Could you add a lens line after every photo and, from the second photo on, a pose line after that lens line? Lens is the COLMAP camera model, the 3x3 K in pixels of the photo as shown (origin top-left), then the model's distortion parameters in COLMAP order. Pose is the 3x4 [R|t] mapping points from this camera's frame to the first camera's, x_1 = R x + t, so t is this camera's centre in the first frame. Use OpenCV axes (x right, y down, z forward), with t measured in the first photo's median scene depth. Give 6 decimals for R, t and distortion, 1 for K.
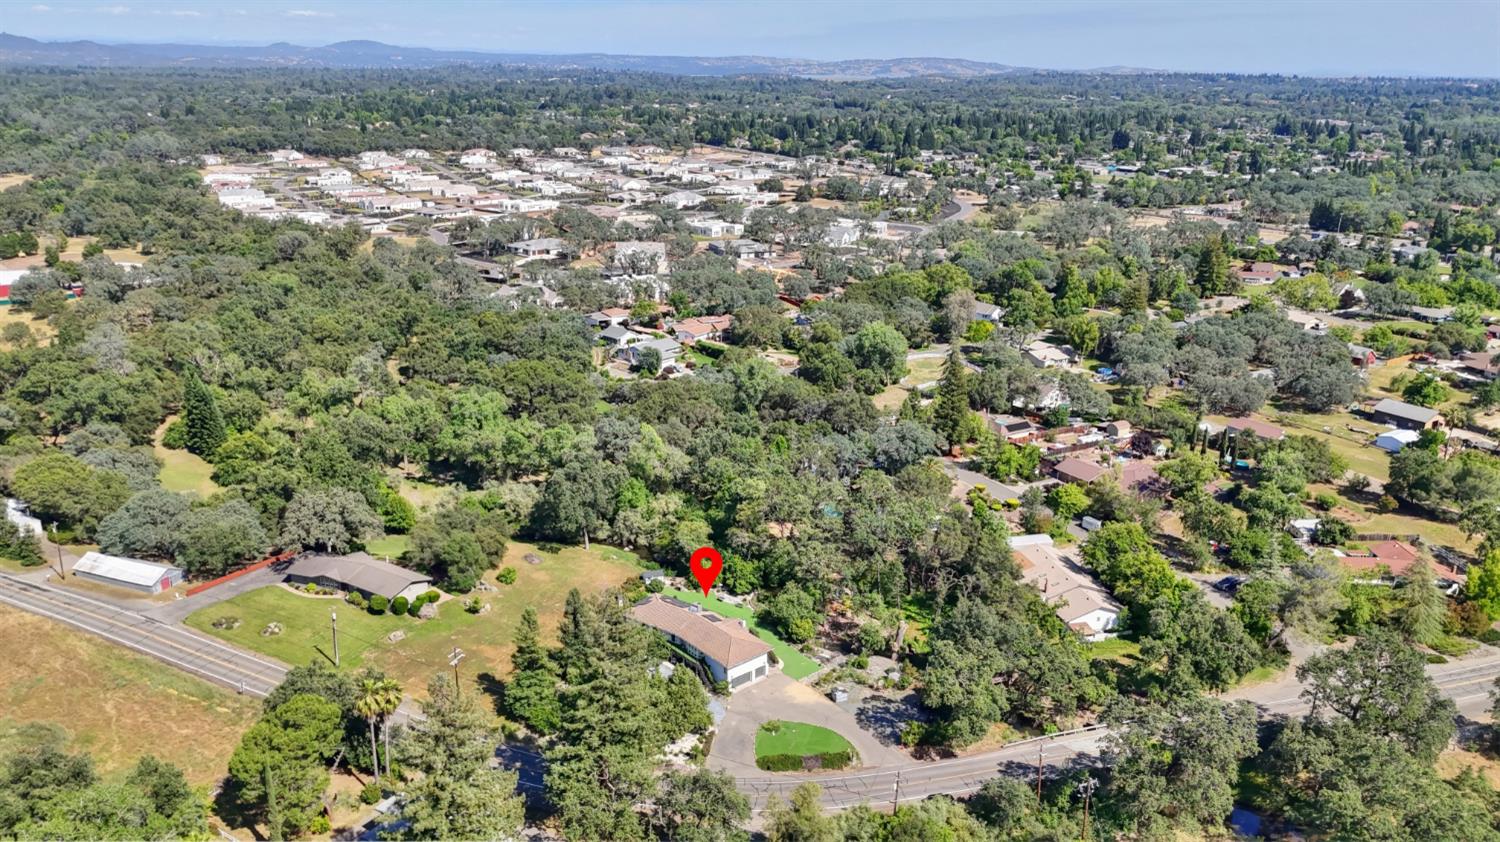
lens RADIAL K [[1098.8, 0, 750.0], [0, 1098.8, 421.0], [0, 0, 1]] dist [0.115471, -0.138929]
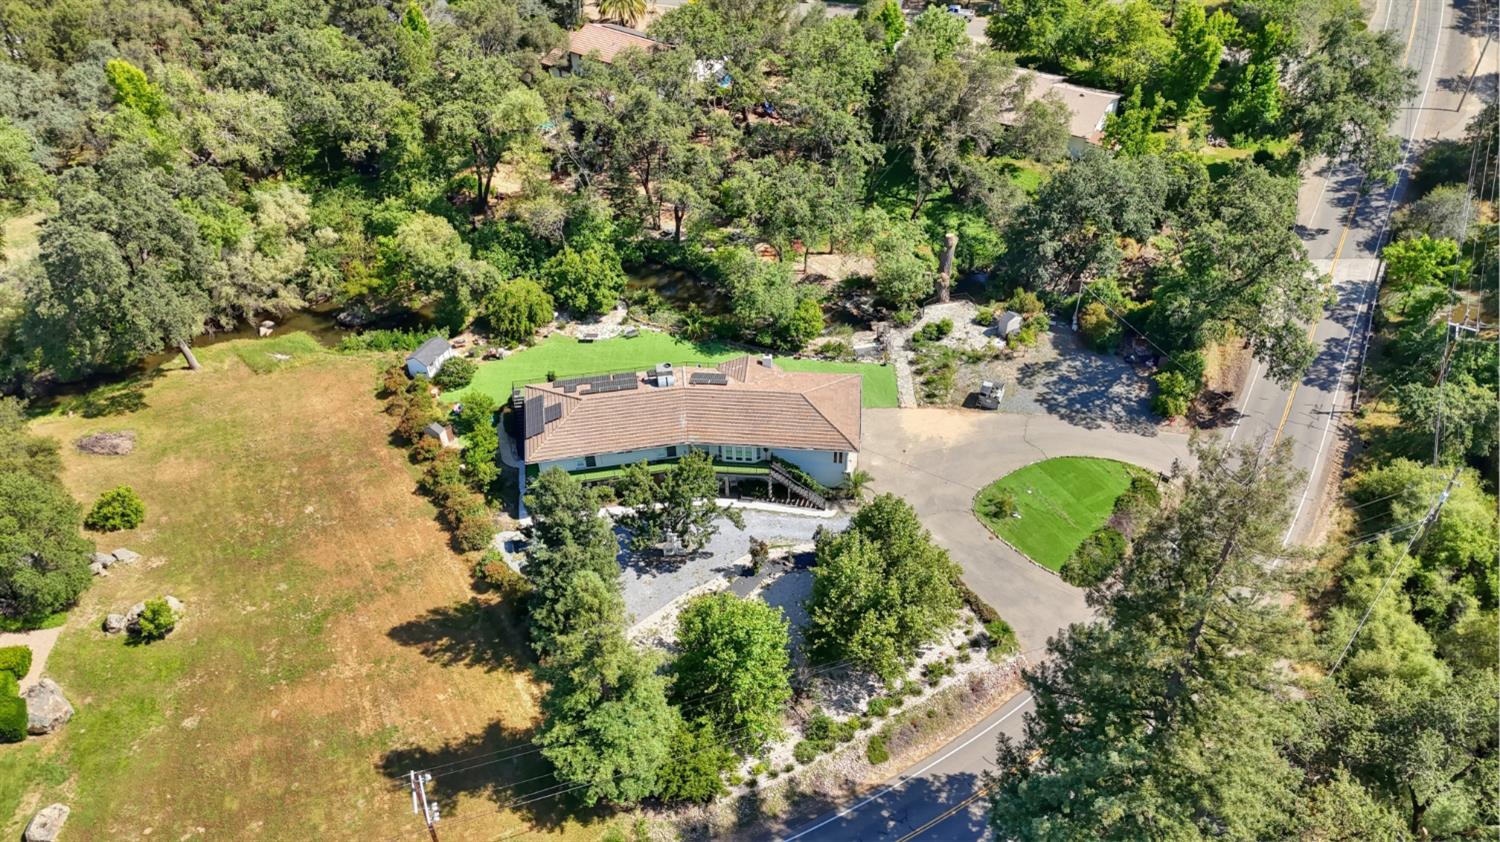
lens RADIAL K [[1098.8, 0, 750.0], [0, 1098.8, 421.0], [0, 0, 1]] dist [0.115471, -0.138929]
pose [[0.712038, -0.473383, 0.518566, -0.270801], [0.235098, 0.856657, 0.459204, -0.026129], [-0.661612, -0.205057, 0.721264, 0.593419]]
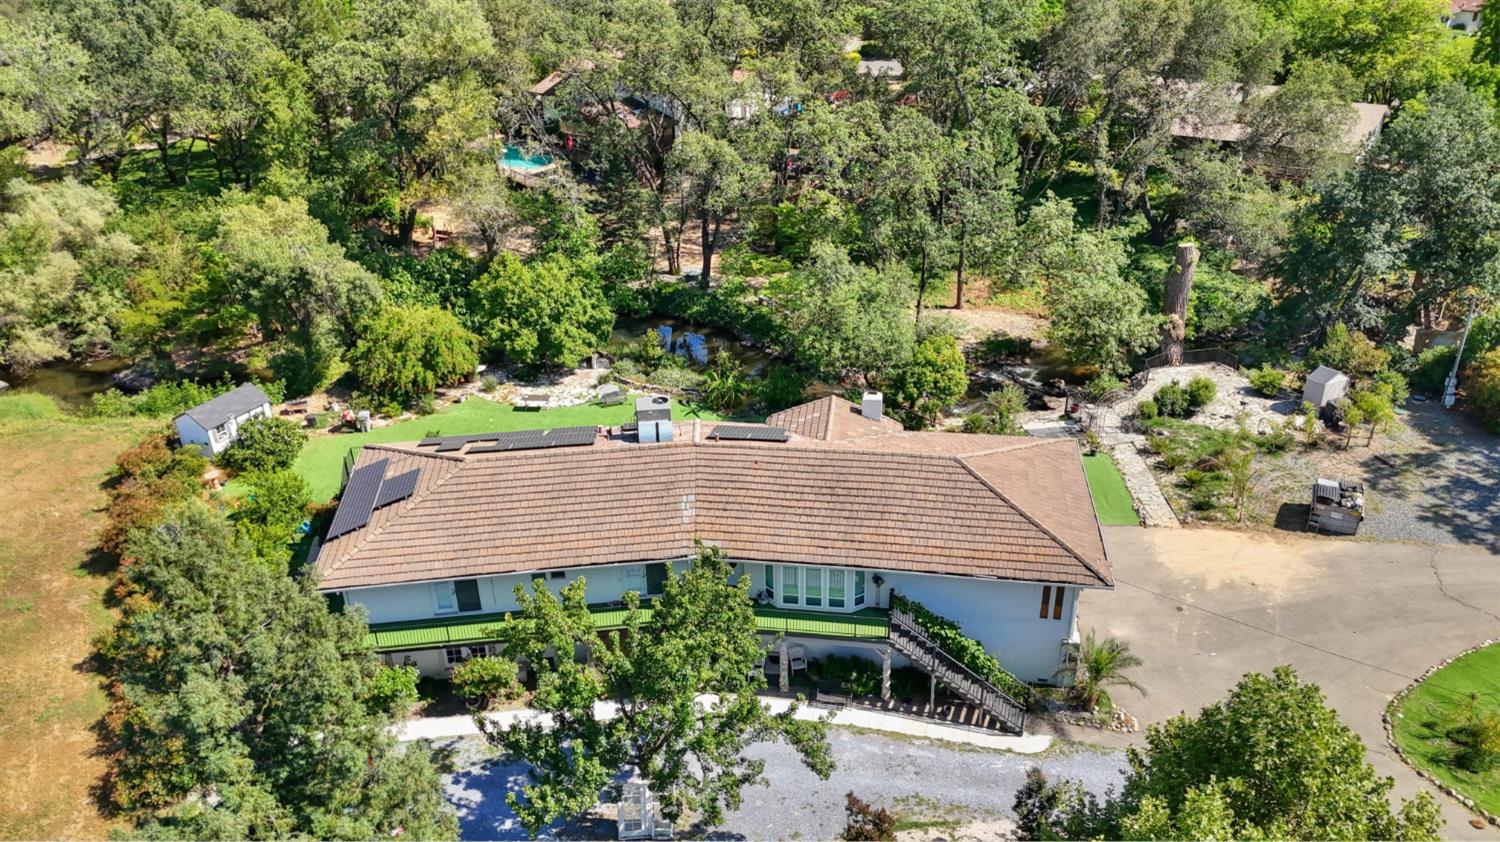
lens RADIAL K [[1099.8, 0, 750.0], [0, 1099.8, 421.0], [0, 0, 1]] dist [0.061928, -0.068451]
pose [[0.744609, -0.331251, 0.579509, -0.157112], [0.225681, 0.941983, 0.248467, 0.112825], [-0.628193, -0.054227, 0.776166, 0.777324]]
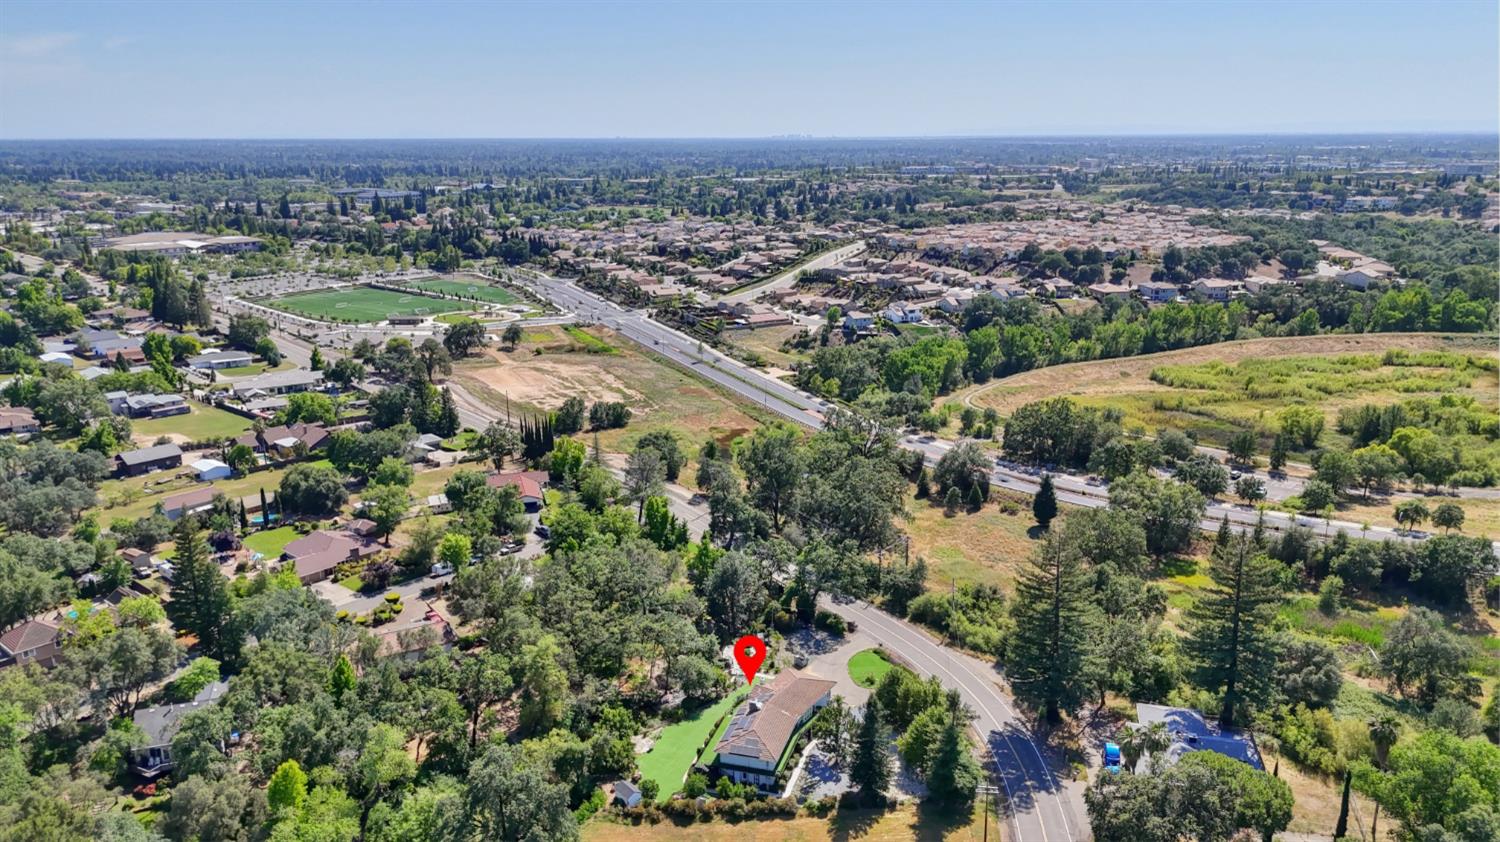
lens RADIAL K [[1105.2, 0, 740.7], [0, 1105.2, 418.6], [0, 0, 1]] dist [0.077037, -0.074402]
pose [[-0.313118, -0.238636, 0.919244, -0.806376], [0.293733, 0.896125, 0.332687, -0.343179], [-0.903149, 0.374182, -0.210498, 1.067607]]
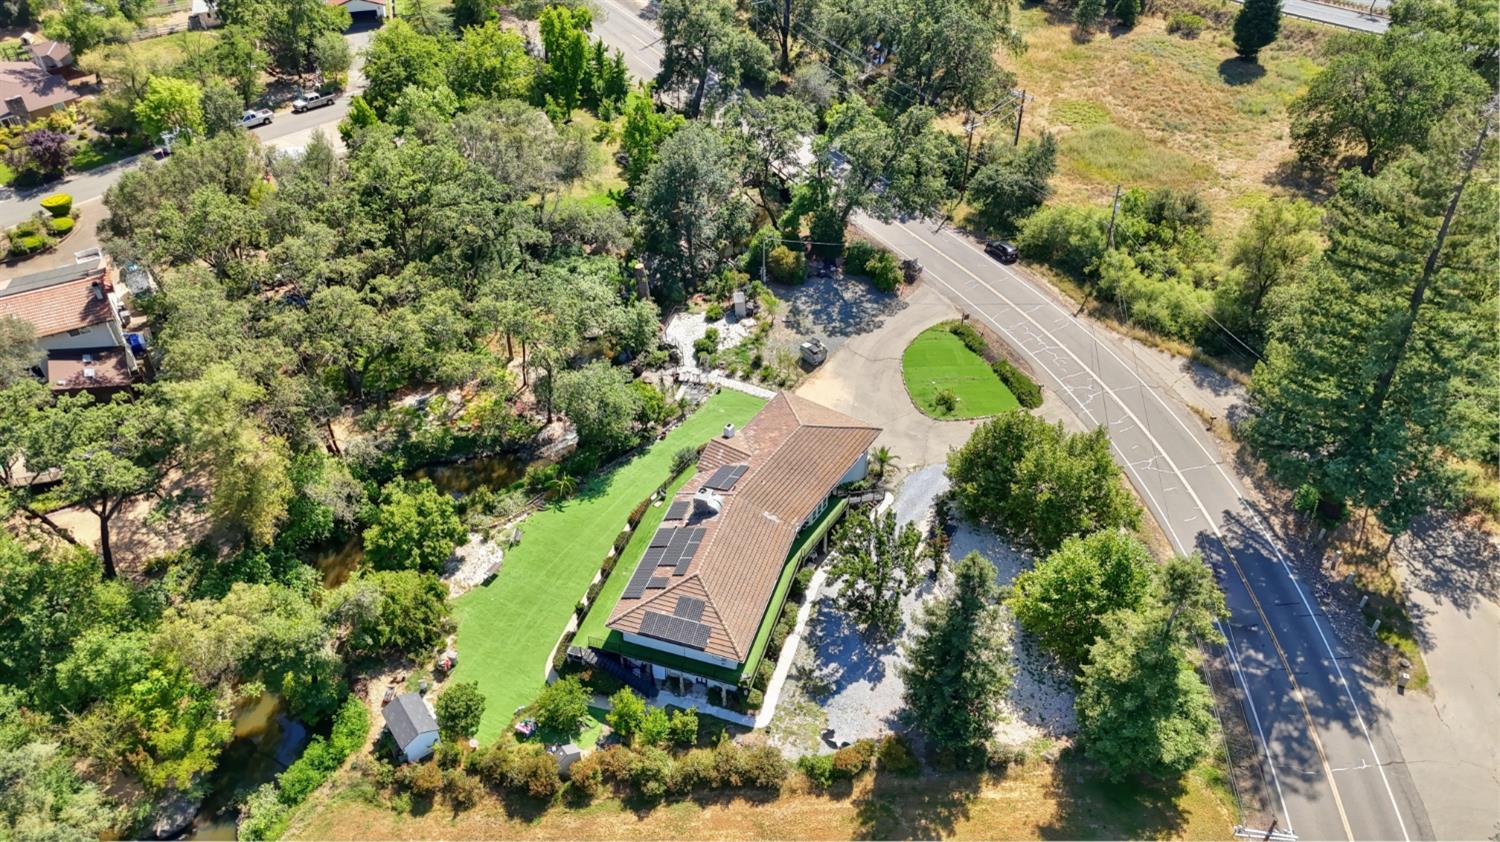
lens RADIAL K [[1105.2, 0, 740.7], [0, 1105.2, 418.6], [0, 0, 1]] dist [0.077037, -0.074402]
pose [[-0.288761, -0.610327, 0.737643, -0.336600], [0.298284, 0.674765, 0.675069, -0.134005], [-0.909749, 0.414961, -0.012795, 0.936682]]
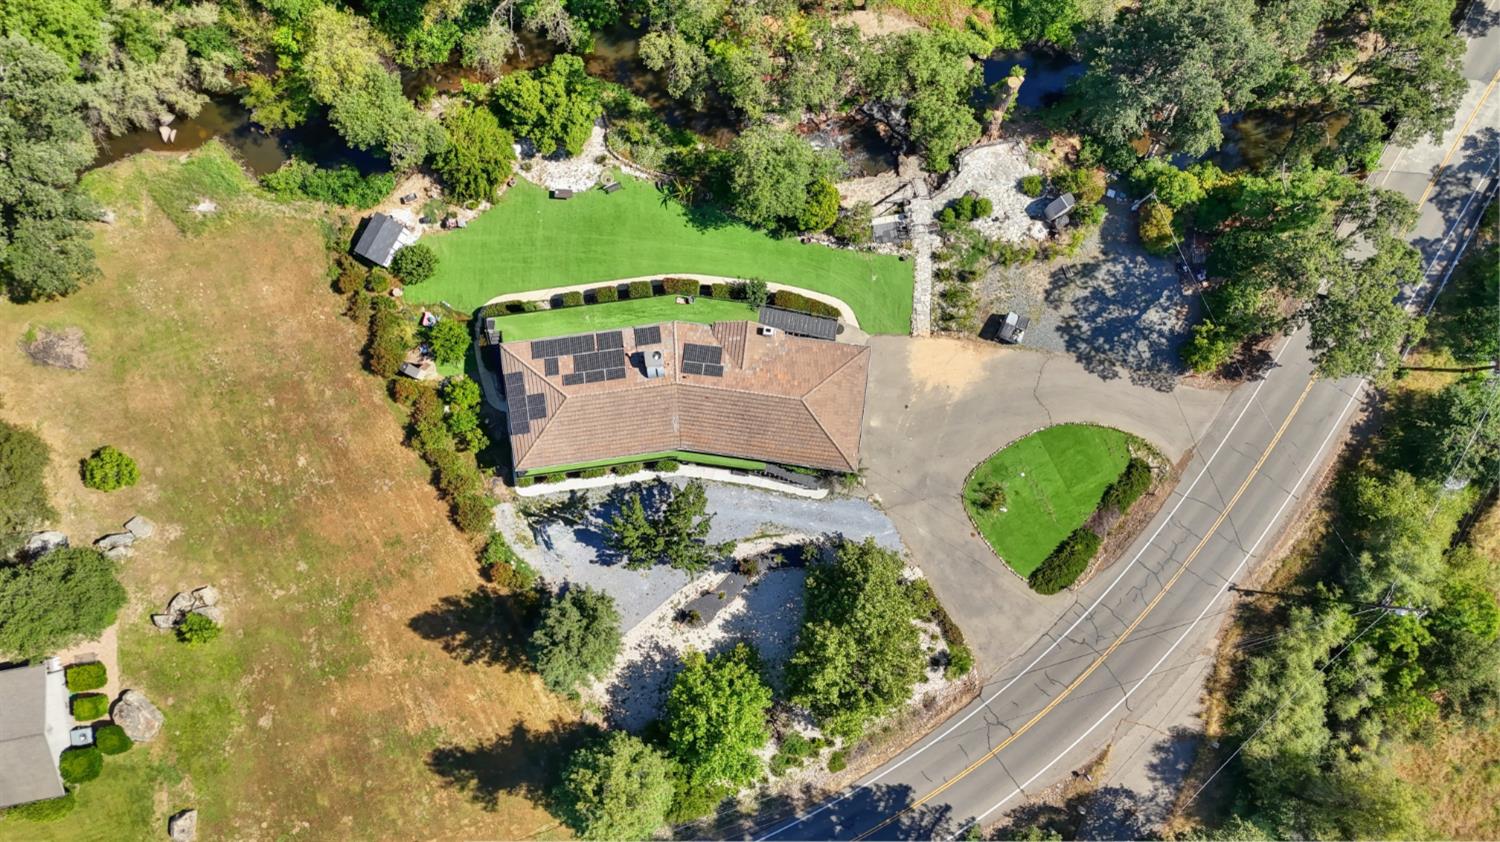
lens RADIAL K [[1105.2, 0, 740.7], [0, 1105.2, 418.6], [0, 0, 1]] dist [0.077037, -0.074402]
pose [[0.735058, -0.677323, 0.030391, -0.050147], [0.206722, 0.266582, 0.941382, -0.224557], [-0.645721, -0.685688, 0.335970, 0.777045]]
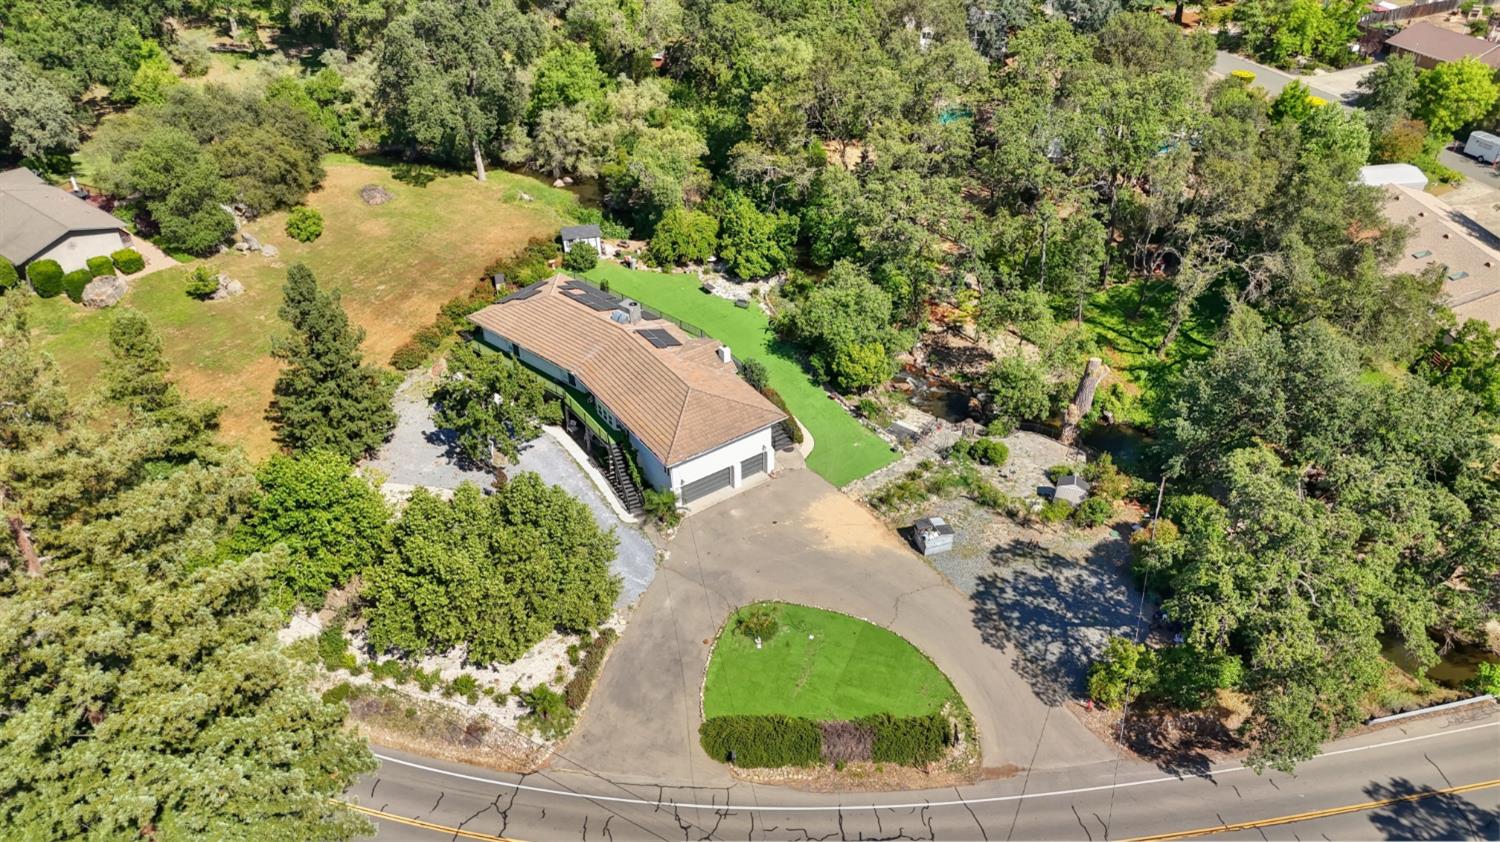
lens RADIAL K [[1098.8, 0, 750.0], [0, 1098.8, 421.0], [0, 0, 1]] dist [0.115471, -0.138929]
pose [[0.994481, 0.042952, -0.095721, 0.043925], [-0.011452, 0.951346, 0.307911, 0.069045], [0.104289, -0.305116, 0.946588, 0.540001]]
